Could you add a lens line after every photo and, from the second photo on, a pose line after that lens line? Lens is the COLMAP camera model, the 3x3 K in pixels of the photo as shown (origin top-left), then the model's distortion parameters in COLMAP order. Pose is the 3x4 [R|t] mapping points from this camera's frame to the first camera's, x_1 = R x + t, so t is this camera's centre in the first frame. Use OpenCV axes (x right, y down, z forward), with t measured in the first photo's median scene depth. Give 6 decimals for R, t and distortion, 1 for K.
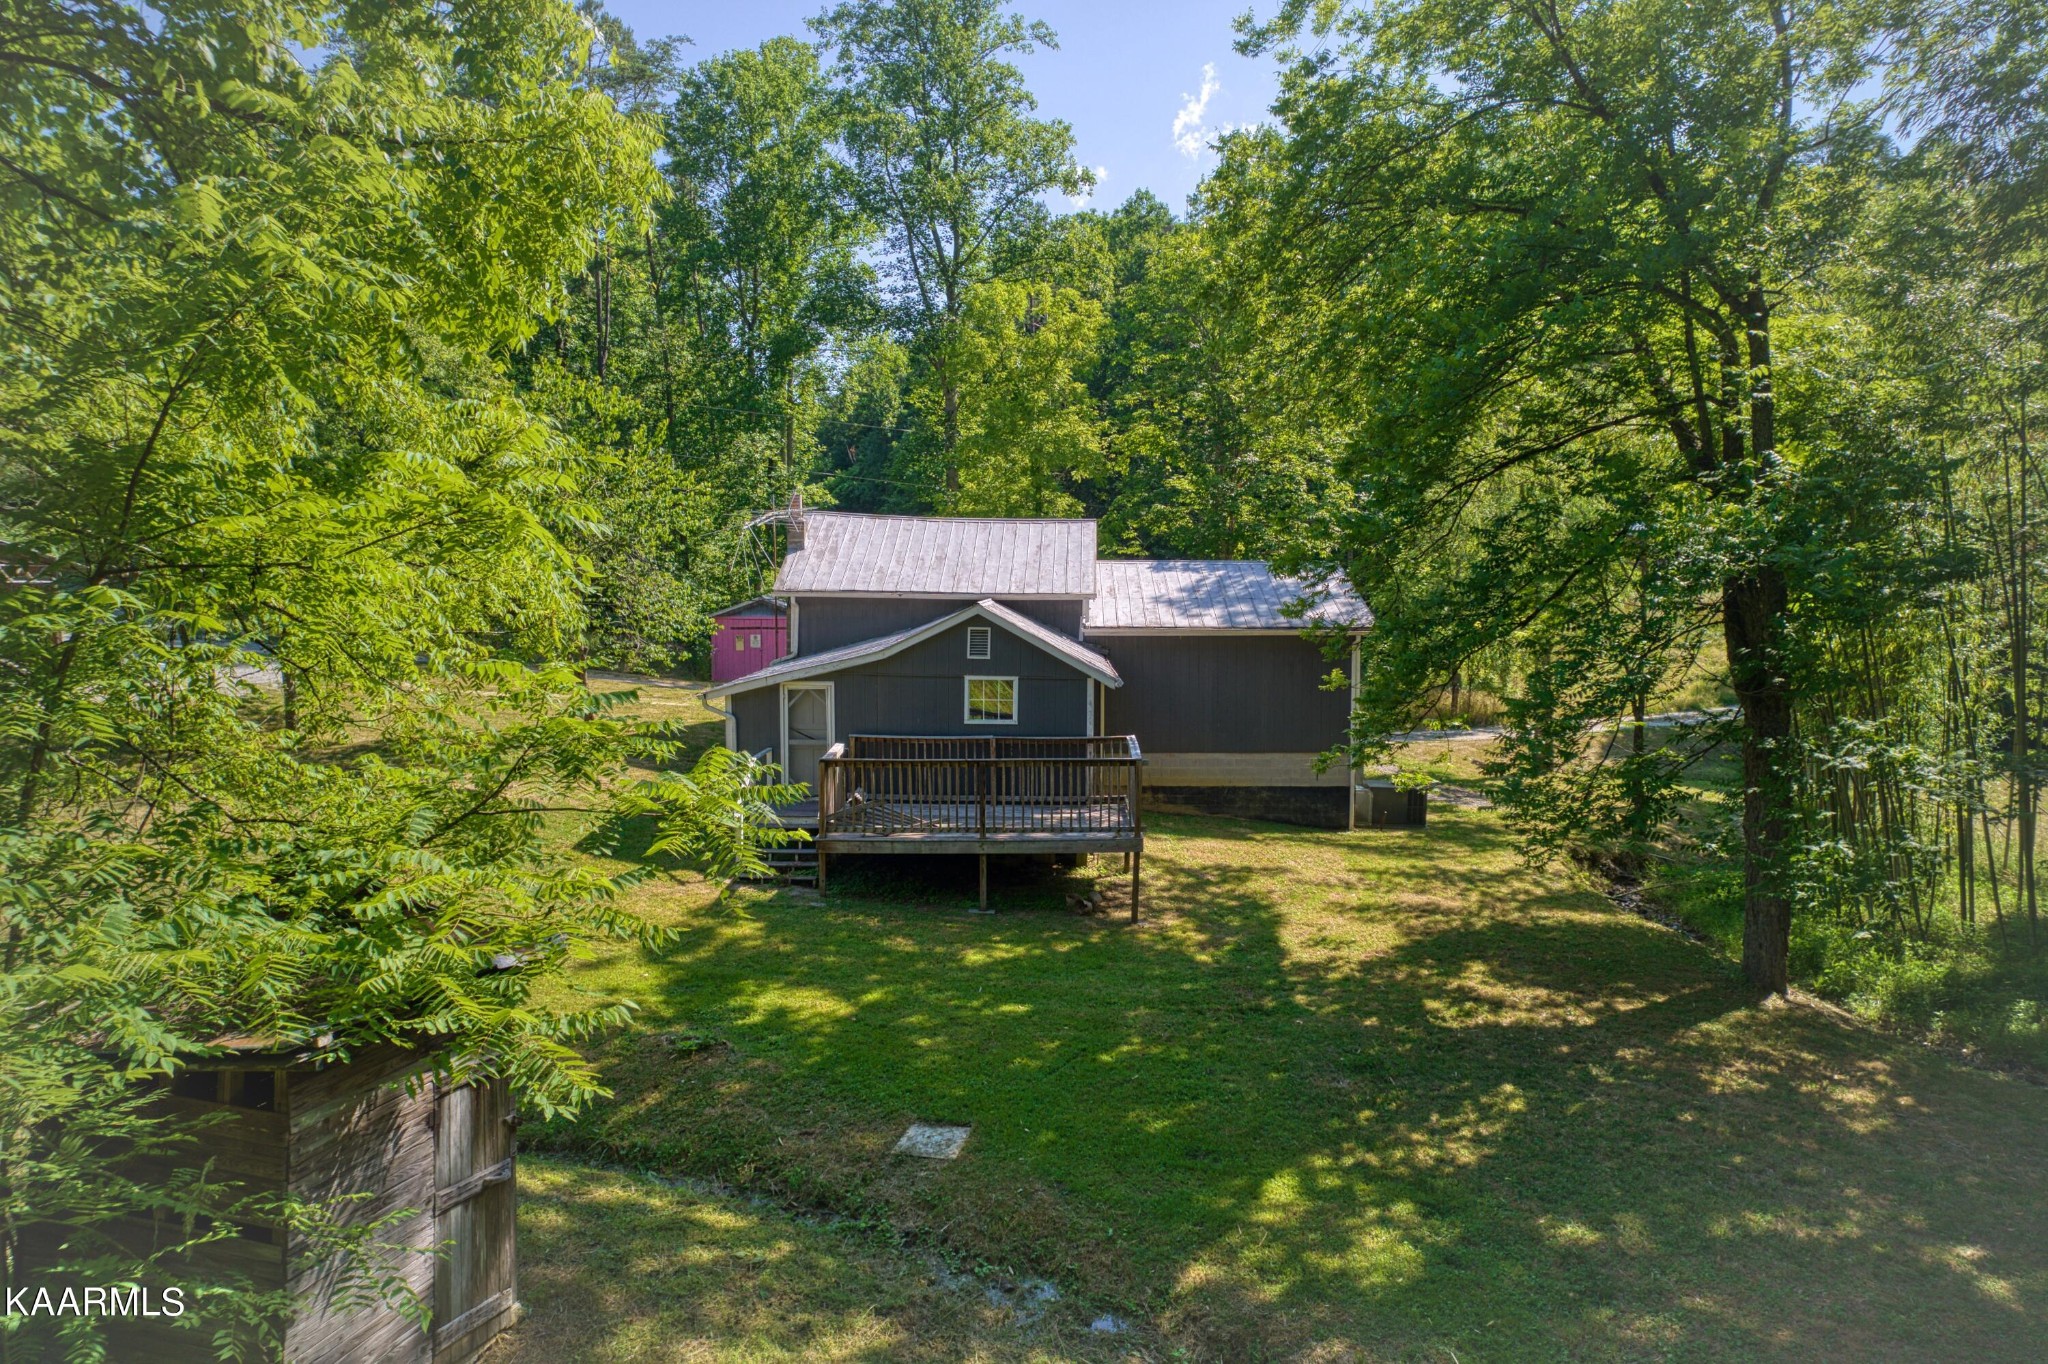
lens RADIAL K [[1344.7, 0, 1021.7], [0, 1344.7, 670.9], [0, 0, 1]] dist [-0.005581, 0.035497]
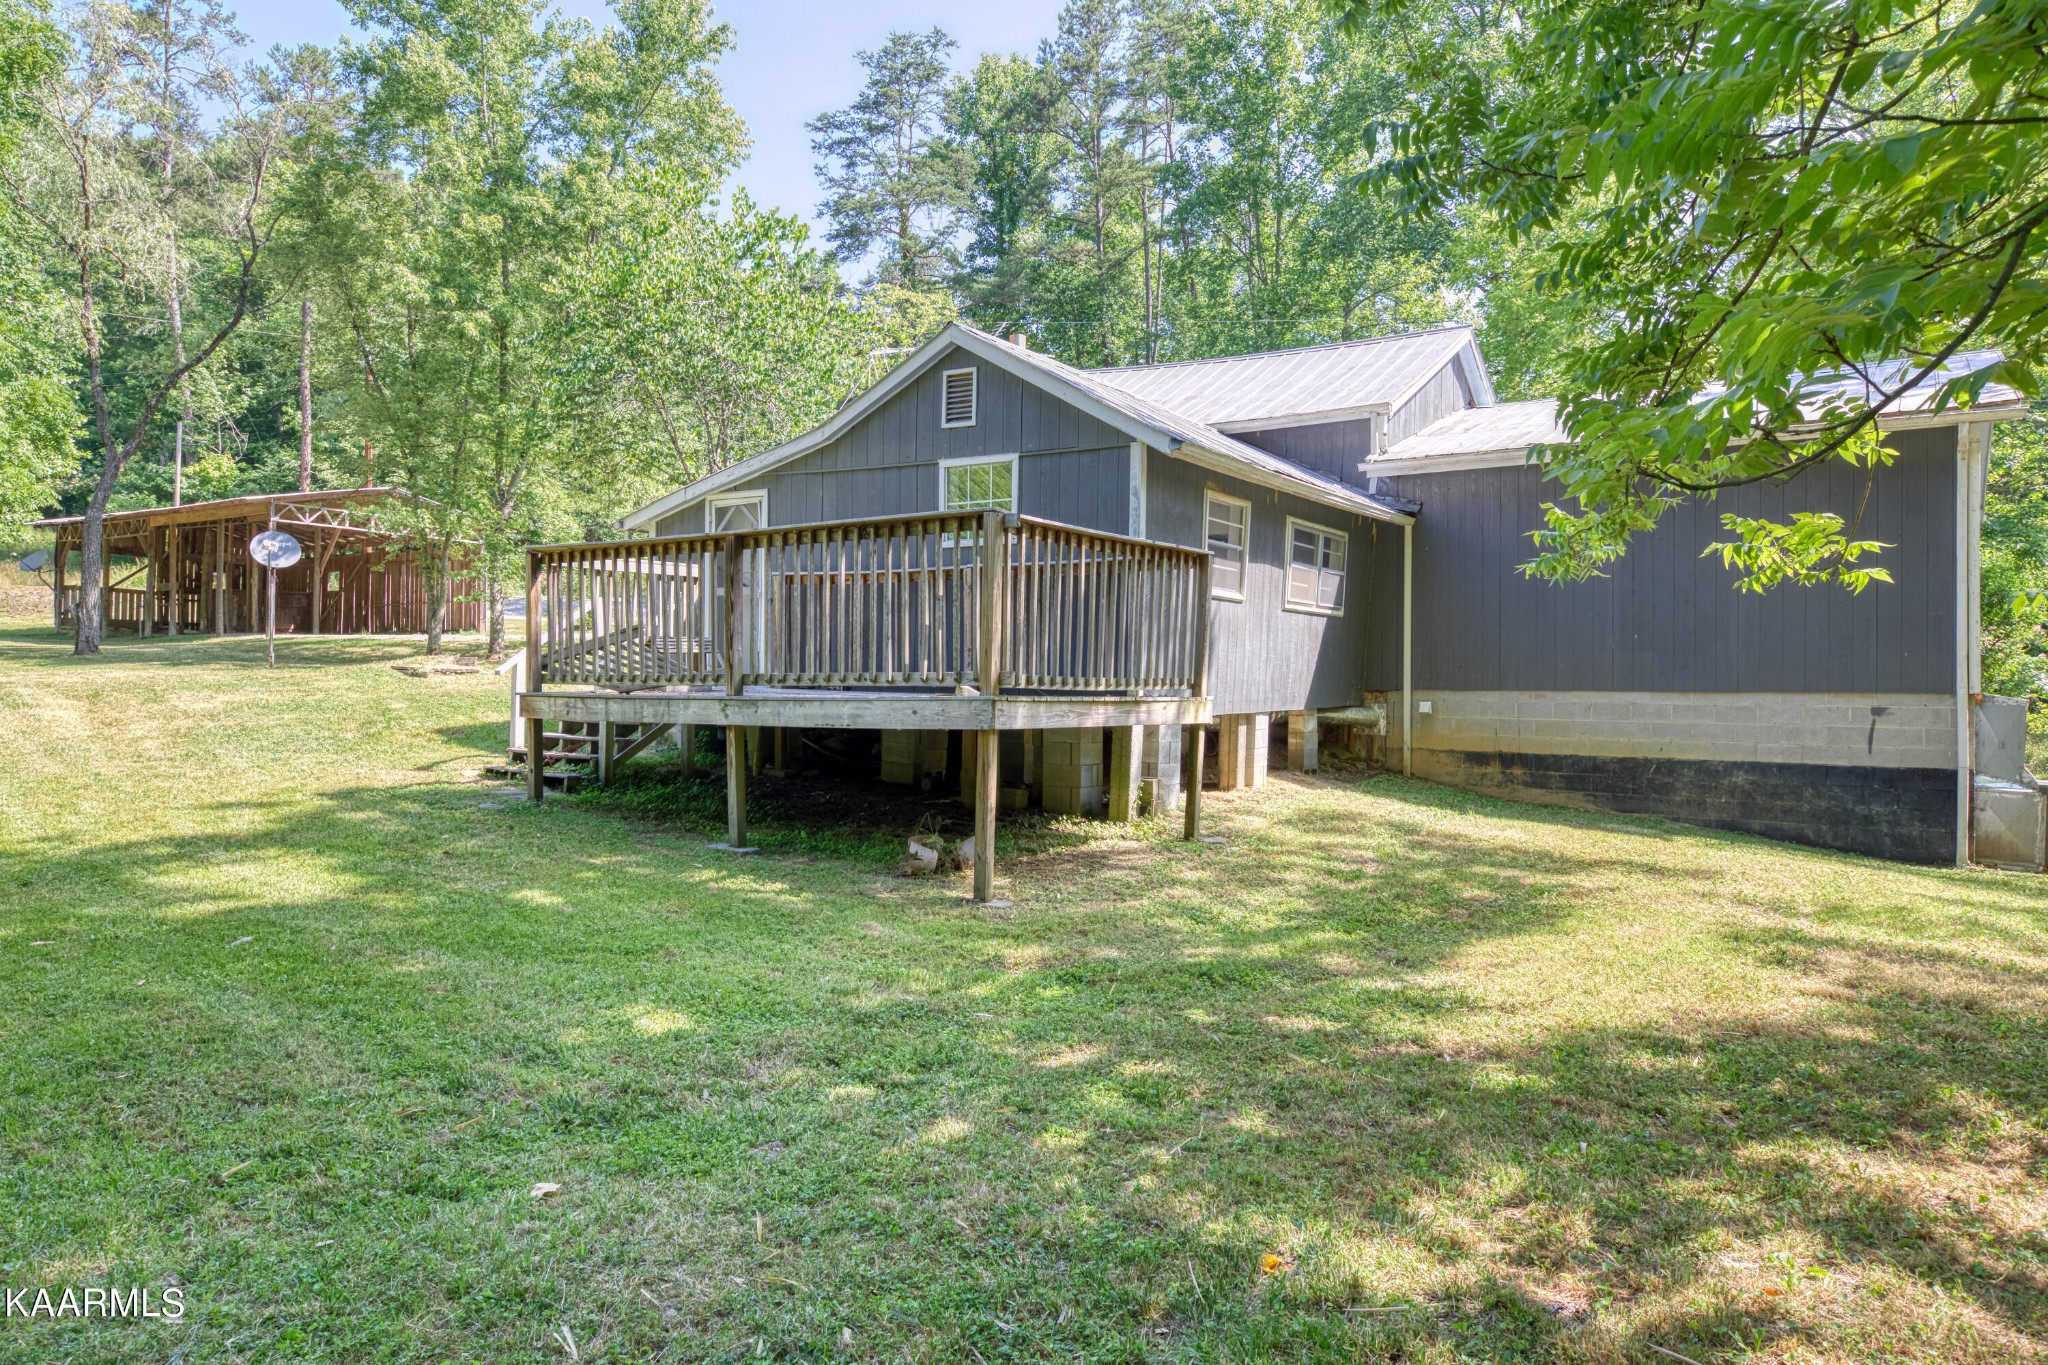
lens RADIAL K [[1274.5, 0, 1022.0], [0, 1274.5, 671.6], [0, 0, 1]] dist [0.018251, 0.000174]
pose [[0.840019, 0.004653, -0.542538, 0.268684], [-0.049503, 0.996450, -0.068101, 0.123270], [0.540295, 0.084064, 0.837266, 0.581207]]
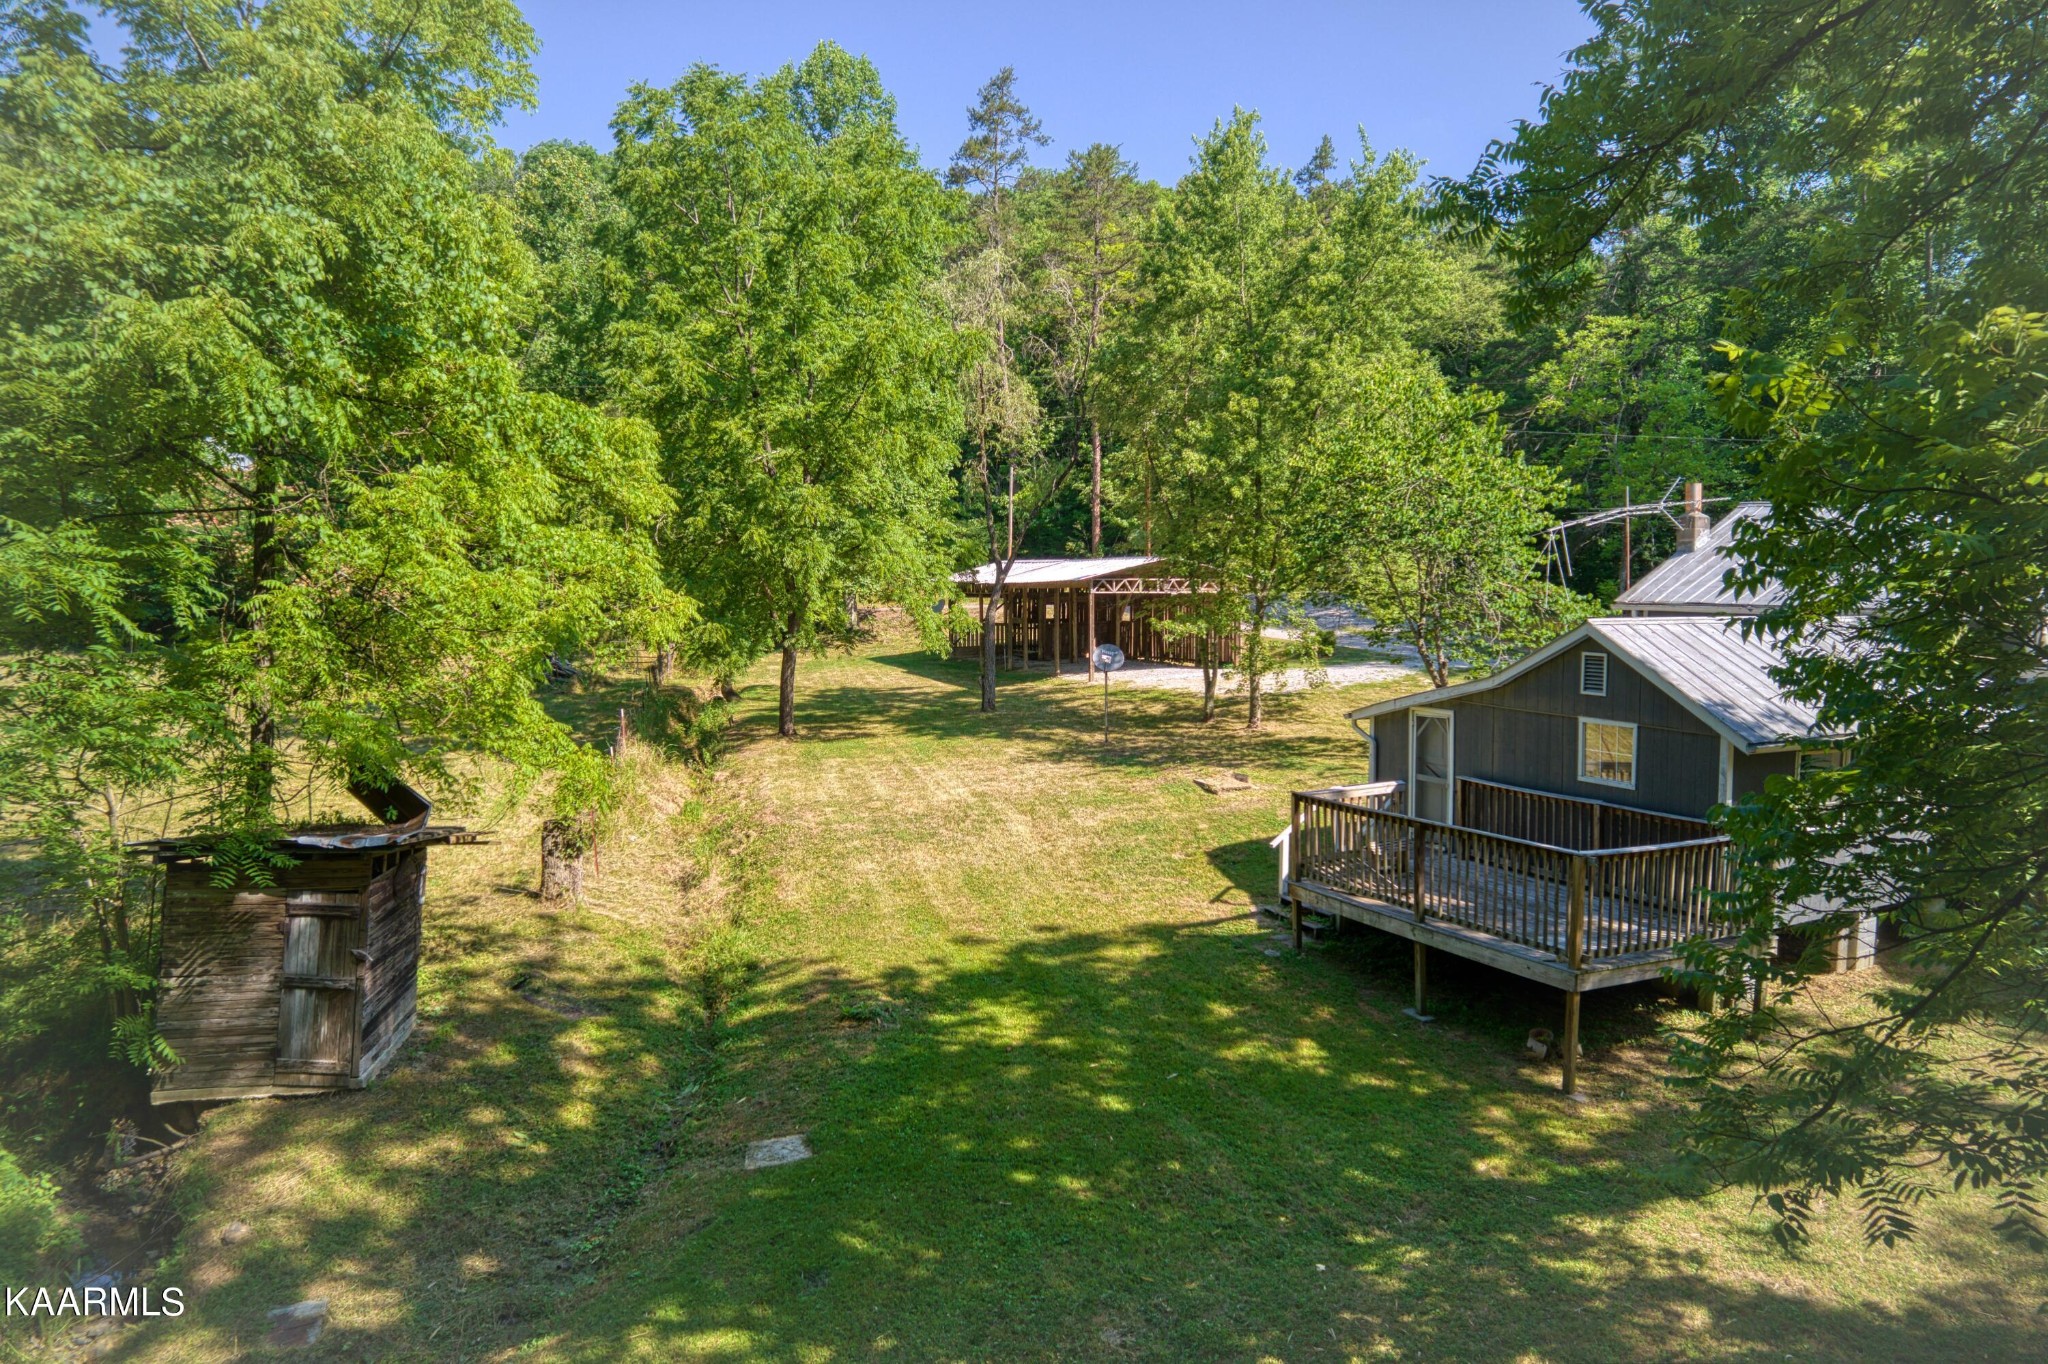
lens RADIAL K [[1306.0, 0, 1030.4], [0, 1306.0, 667.8], [0, 0, 1]] dist [-0.068526, 0.054422]
pose [[0.437790, 0.047841, -0.897803, 0.463847], [-0.059419, 0.997940, 0.024203, -0.022154], [0.897111, 0.042750, 0.439731, 0.405644]]
